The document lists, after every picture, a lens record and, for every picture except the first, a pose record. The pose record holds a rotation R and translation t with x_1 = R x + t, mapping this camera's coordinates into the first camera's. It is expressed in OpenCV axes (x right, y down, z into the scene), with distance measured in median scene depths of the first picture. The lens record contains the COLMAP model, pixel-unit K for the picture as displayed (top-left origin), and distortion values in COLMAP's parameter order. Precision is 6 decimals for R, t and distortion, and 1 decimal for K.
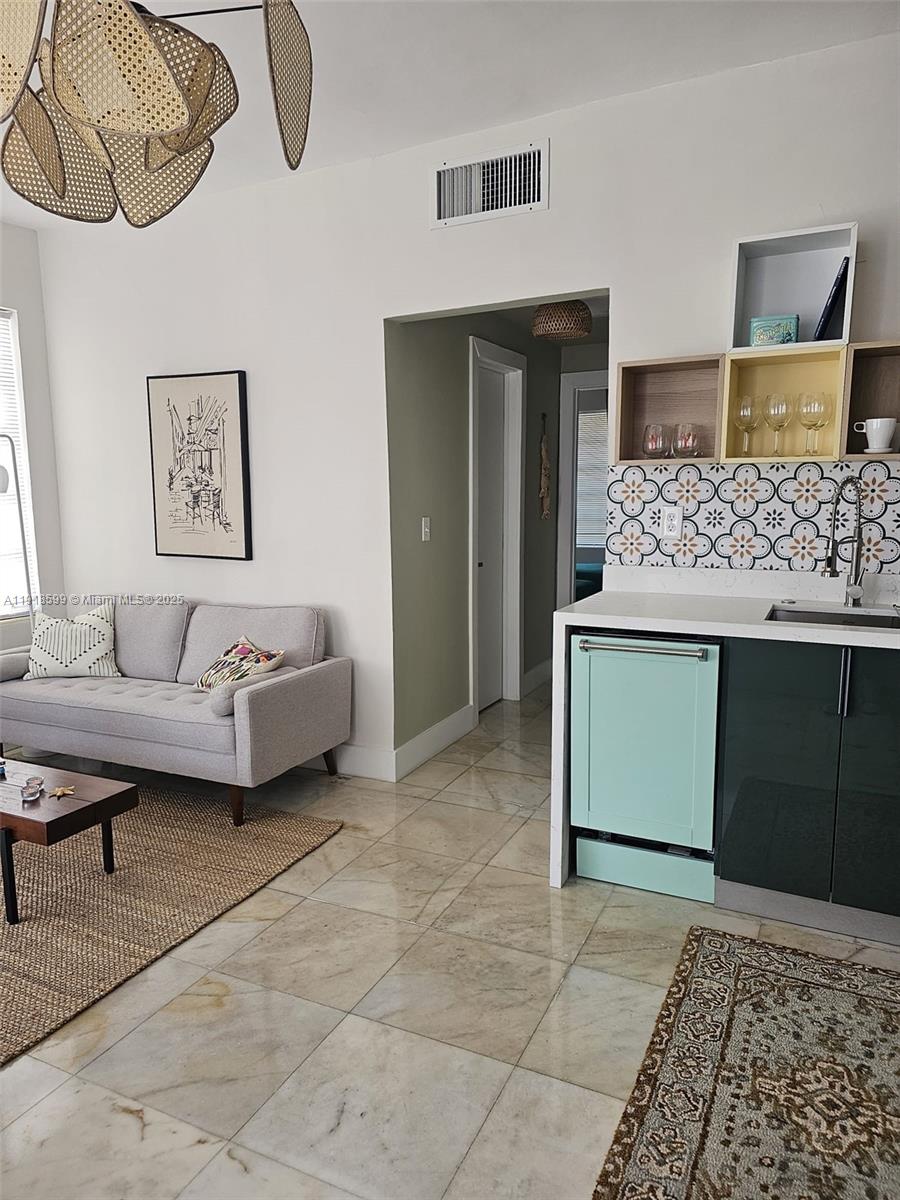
lens RADIAL K [[806.2, 0, 447.8], [0, 806.2, 610.3], [0, 0, 1]] dist [0.068686, -0.058151]
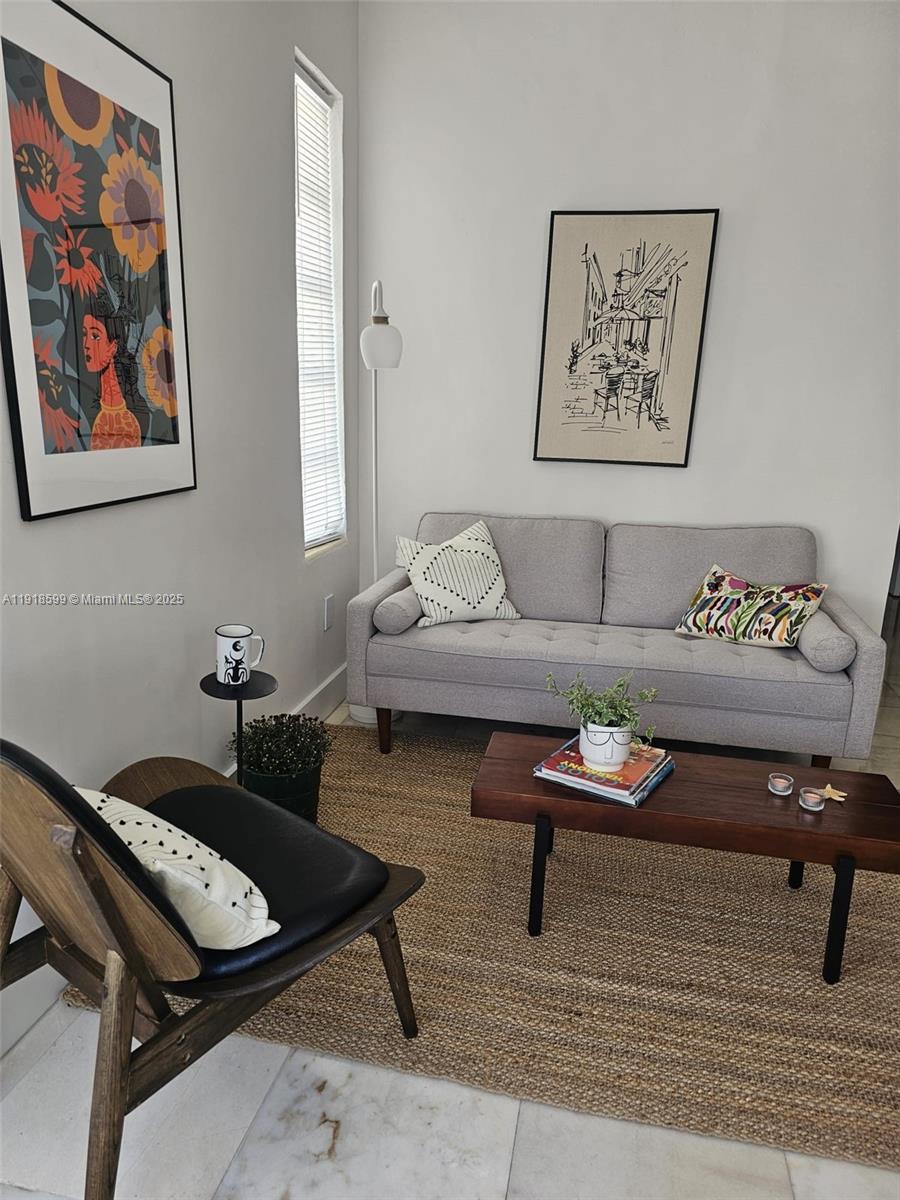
lens RADIAL K [[806.2, 0, 447.8], [0, 806.2, 610.3], [0, 0, 1]] dist [0.068686, -0.058151]
pose [[0.971617, -0.029554, 0.234705, -0.811238], [0.002554, 0.993418, 0.114516, -0.018268], [-0.236545, -0.110666, 0.965298, 0.345409]]
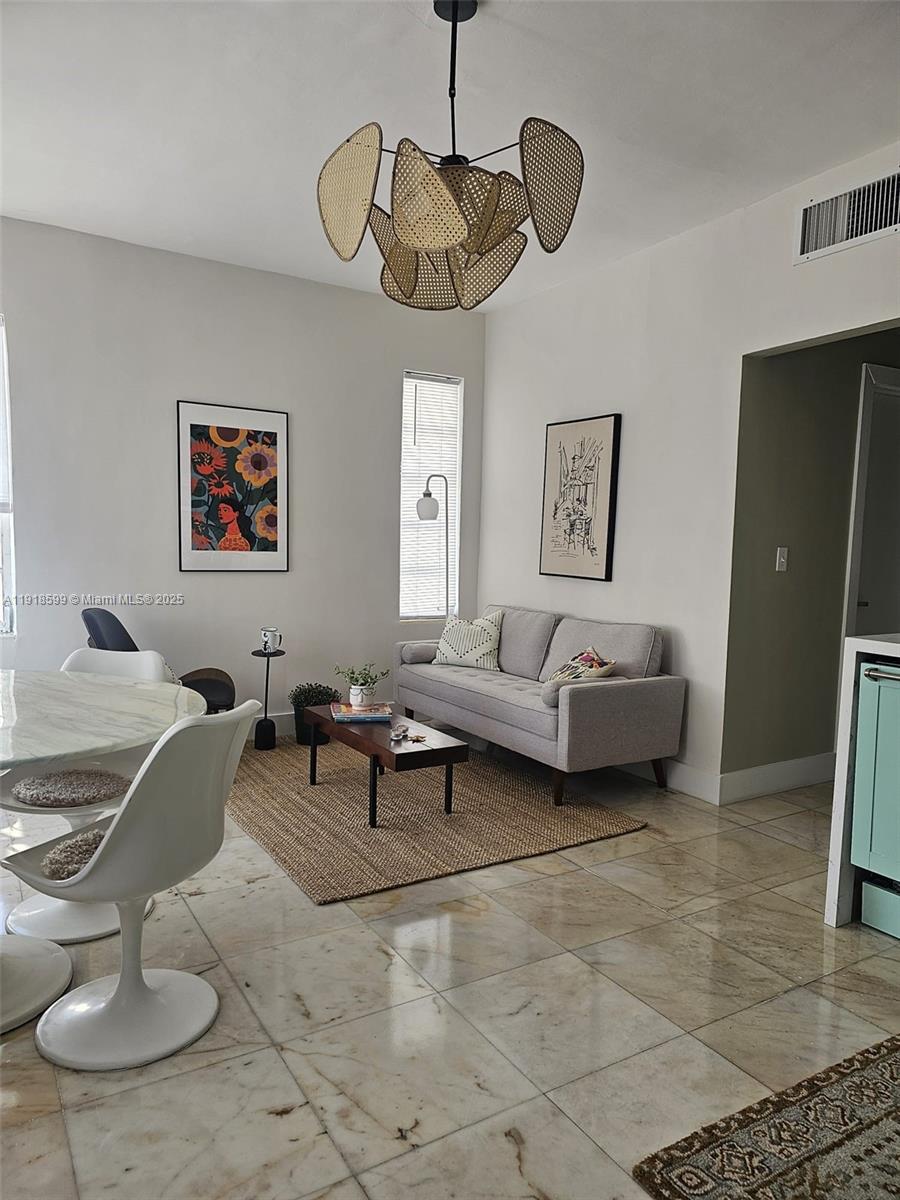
lens RADIAL K [[809.1, 0, 456.2], [0, 809.1, 620.6], [0, 0, 1]] dist [0.084441, -0.075167]
pose [[0.845405, 0.082324, -0.527744, 0.213977], [-0.106936, 0.994134, -0.016226, 0.040281], [0.523312, 0.070152, 0.849249, -0.072759]]
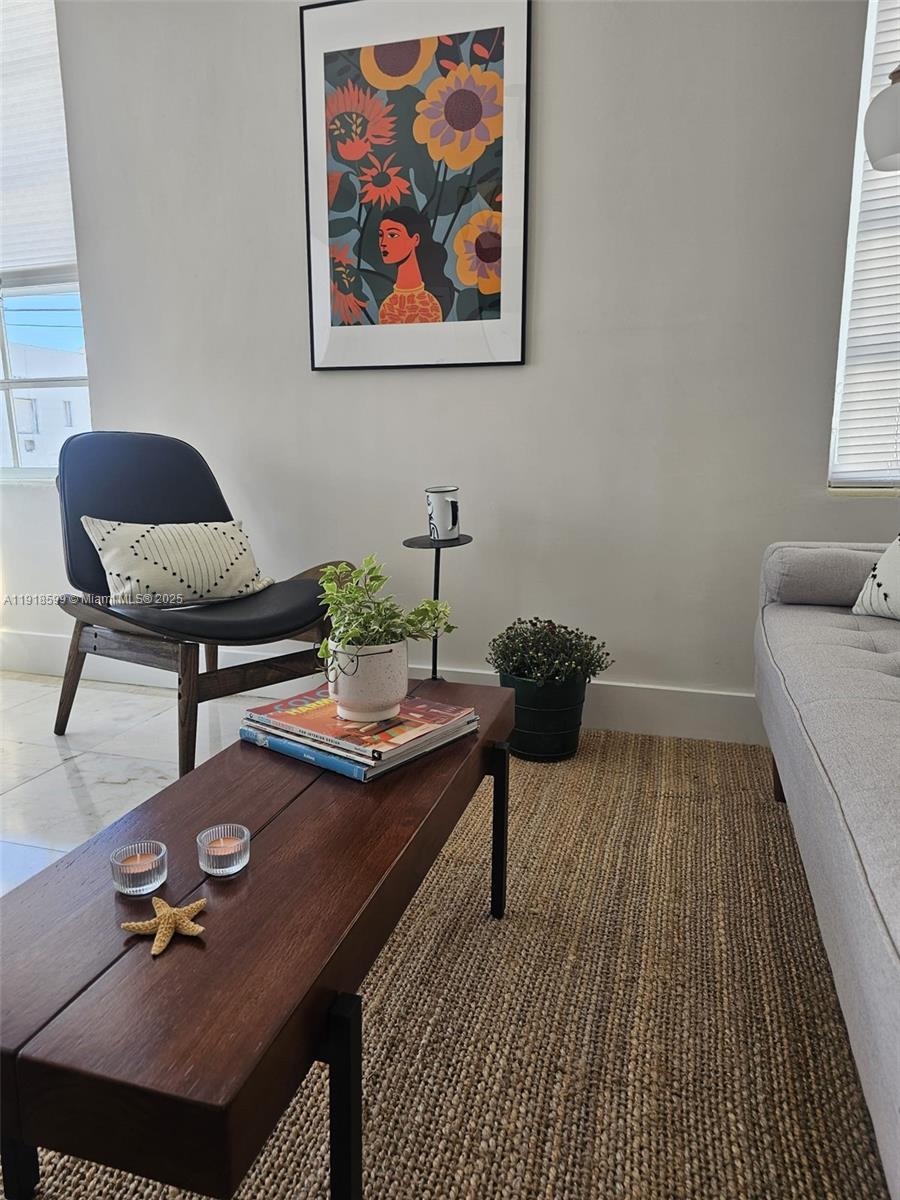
lens RADIAL K [[781.4, 0, 454.2], [0, 781.4, 604.7], [0, 0, 1]] dist [0.052716, -0.052065]
pose [[0.153657, 0.190188, -0.969648, -0.190401], [-0.146700, 0.974818, 0.167955, 0.052176], [0.977174, 0.116440, 0.177688, 0.887816]]
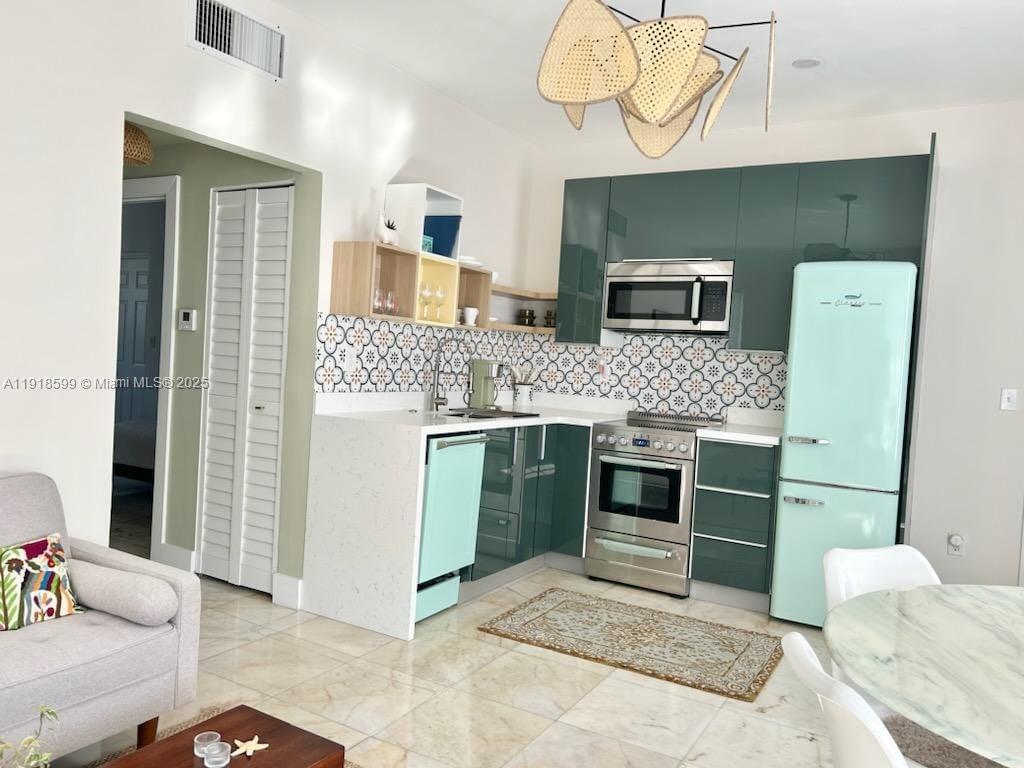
lens RADIAL K [[745.6, 0, 526.7], [0, 745.6, 380.9], [0, 0, 1]] dist [0.044820, -0.092565]
pose [[0.066821, -0.018100, 0.997601, -0.911574], [0.086700, 0.996159, 0.012267, -0.060875], [-0.993991, 0.085672, 0.068133, 0.613899]]
